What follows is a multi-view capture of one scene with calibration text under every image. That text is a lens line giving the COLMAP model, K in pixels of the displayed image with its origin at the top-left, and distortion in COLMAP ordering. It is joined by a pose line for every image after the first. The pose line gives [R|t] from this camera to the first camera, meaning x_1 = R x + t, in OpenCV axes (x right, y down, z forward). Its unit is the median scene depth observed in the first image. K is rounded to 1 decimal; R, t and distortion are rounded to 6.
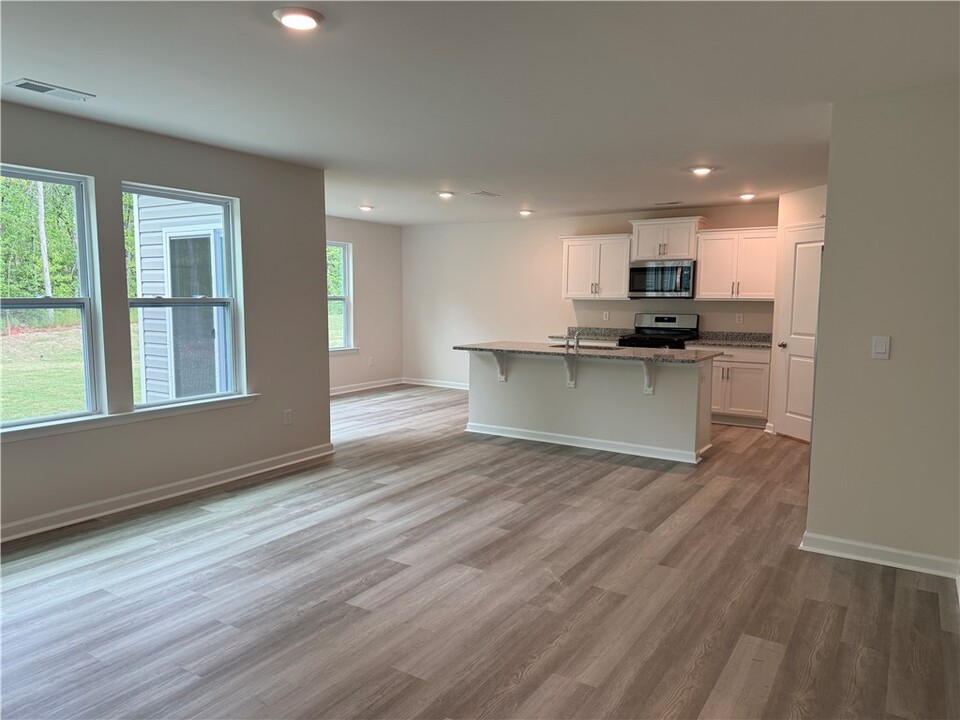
lens RADIAL K [[683.7, 0, 473.4], [0, 683.7, 359.3], [0, 0, 1]] dist [0.067186, -0.049409]
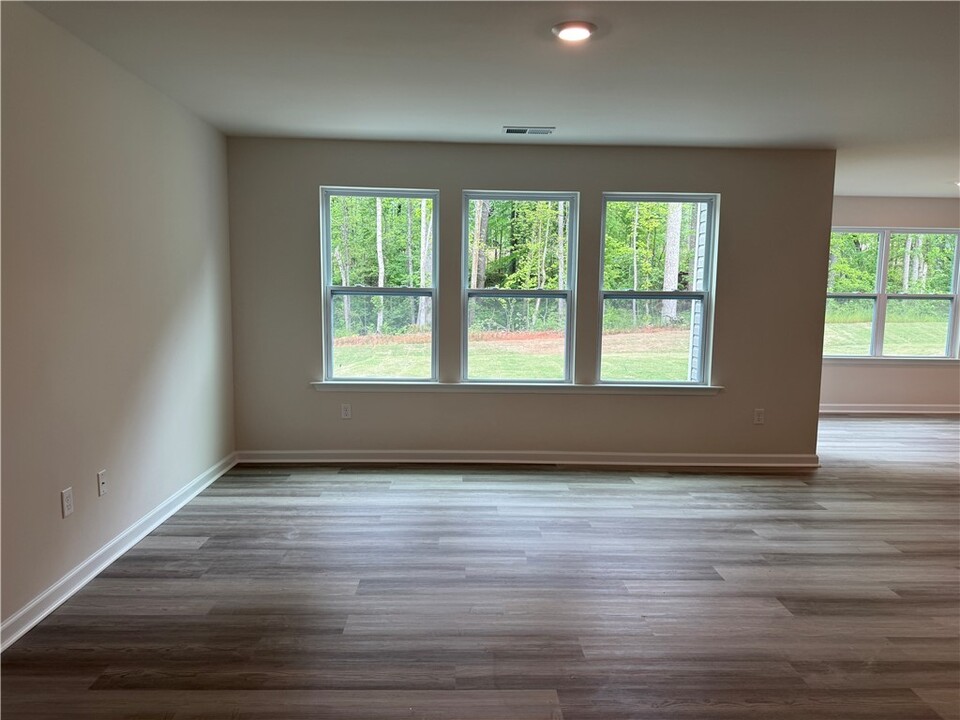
lens RADIAL K [[683.7, 0, 476.6], [0, 683.7, 364.6], [0, 0, 1]] dist [0.067186, -0.049409]
pose [[0.577049, 0.098950, -0.810693, 0.326256], [-0.093049, 0.994135, 0.055108, -0.005438], [0.811392, 0.043635, 0.582872, 0.131354]]
